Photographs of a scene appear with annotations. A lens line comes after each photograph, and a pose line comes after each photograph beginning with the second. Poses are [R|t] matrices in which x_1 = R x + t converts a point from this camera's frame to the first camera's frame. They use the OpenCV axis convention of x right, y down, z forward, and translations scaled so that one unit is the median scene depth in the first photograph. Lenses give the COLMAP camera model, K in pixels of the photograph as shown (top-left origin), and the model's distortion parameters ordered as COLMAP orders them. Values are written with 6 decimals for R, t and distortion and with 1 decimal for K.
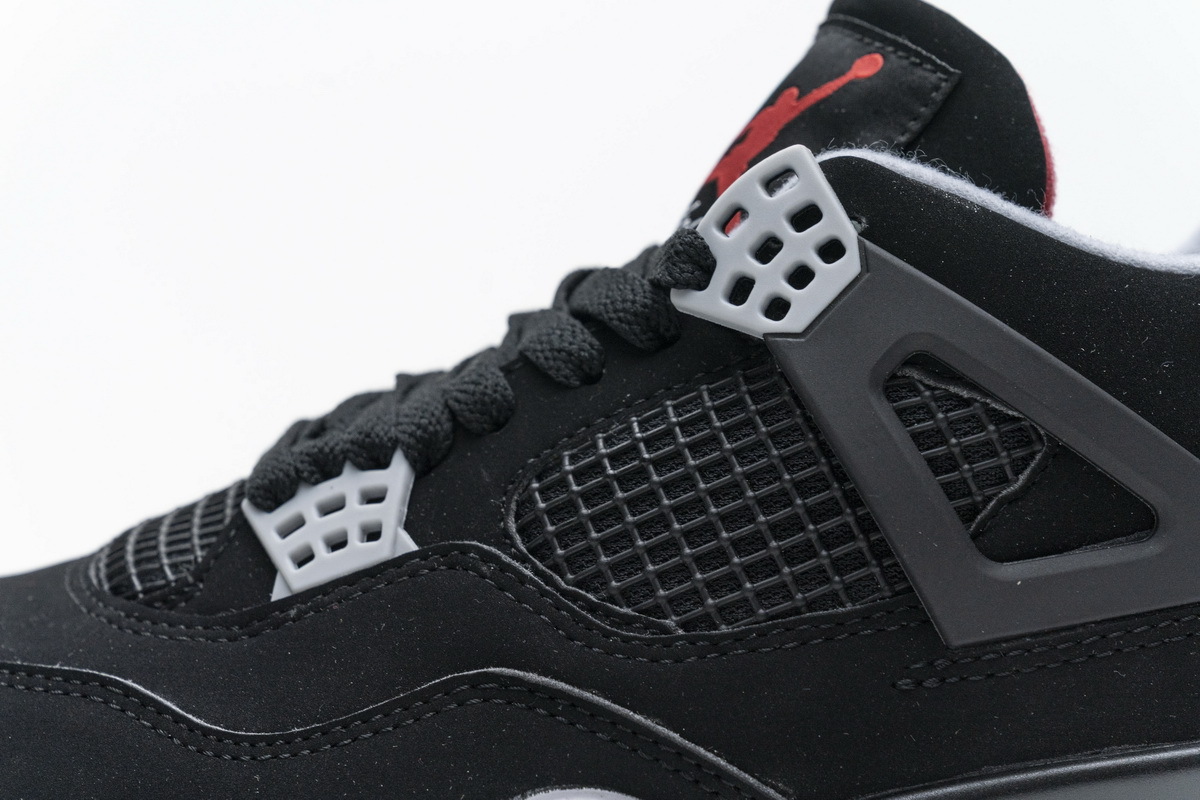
lens RADIAL K [[2230.2, 0, 600.0], [0, 2230.2, 400.0], [0, 0, 1]] dist [-0.020336, -0.134534]
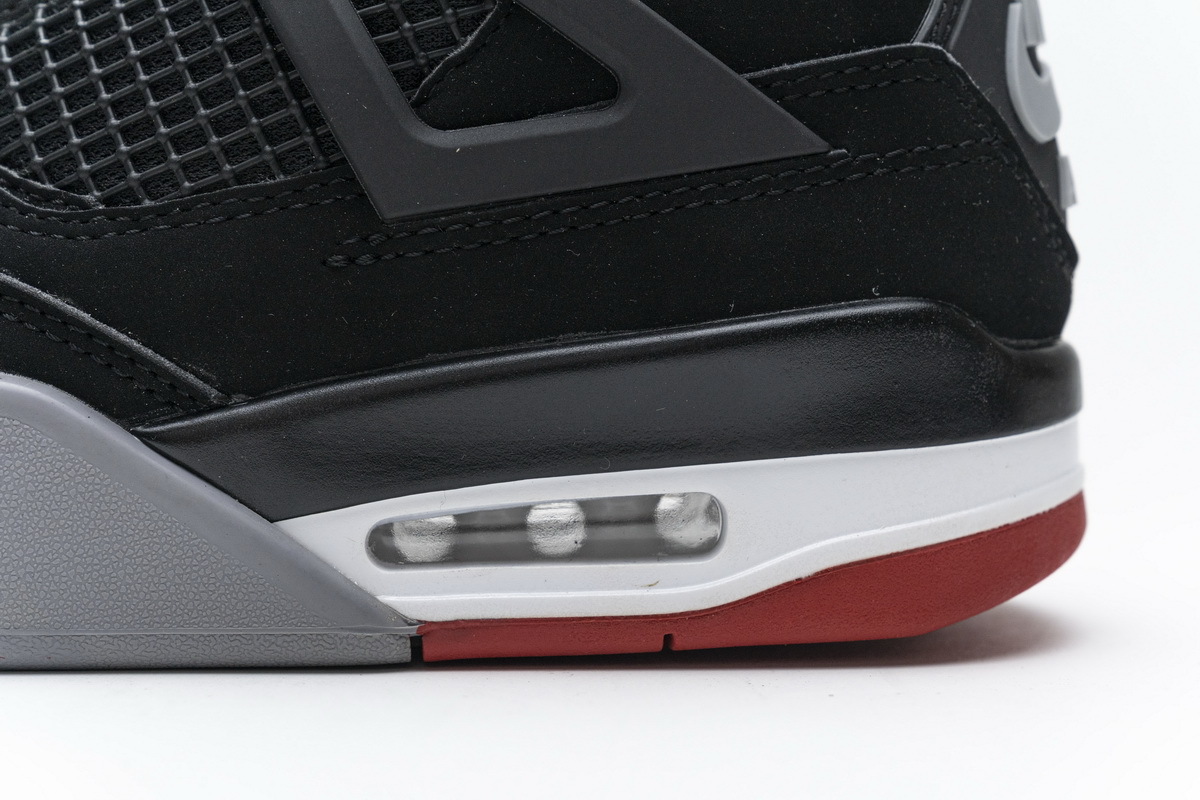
lens RADIAL K [[2230.2, 0, 600.0], [0, 2230.2, 400.0], [0, 0, 1]] dist [-0.020336, -0.134534]
pose [[0.999985, 0.004664, 0.002860, 0.237539], [-0.004861, 0.997316, 0.073052, 0.114104], [-0.002511, -0.073065, 0.997324, 0.077200]]
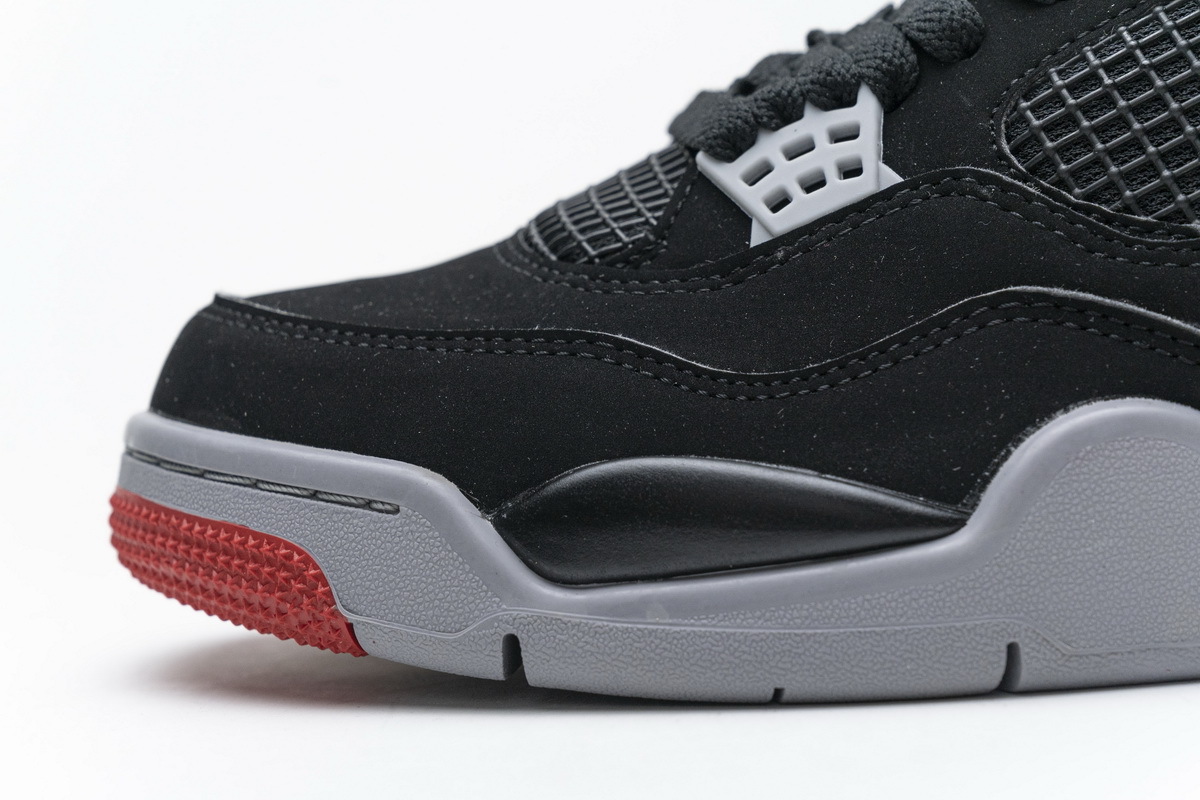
lens RADIAL K [[2230.2, 0, 600.0], [0, 2230.2, 400.0], [0, 0, 1]] dist [-0.020336, -0.134534]
pose [[0.997736, -0.067251, -0.000906, -0.227485], [0.067193, 0.996112, 0.056976, 0.101840], [-0.002929, -0.056908, 0.998375, 0.037516]]
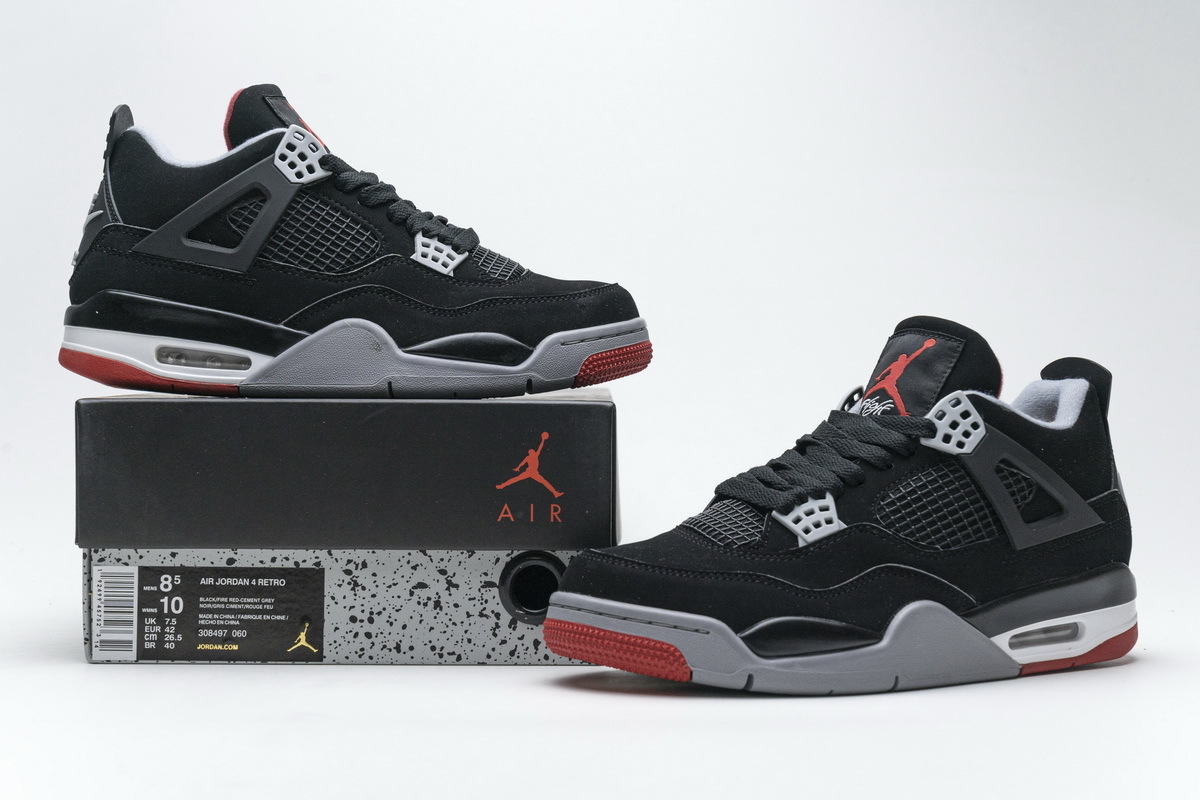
lens RADIAL K [[1769.5, 0, 600.0], [0, 1769.5, 400.0], [0, 0, 1]] dist [-0.005235, -0.094217]
pose [[0.914959, -0.009599, 0.403434, -1.391814], [0.004727, 0.999903, 0.013070, -0.139634], [-0.403520, -0.010052, 0.914916, -1.070196]]
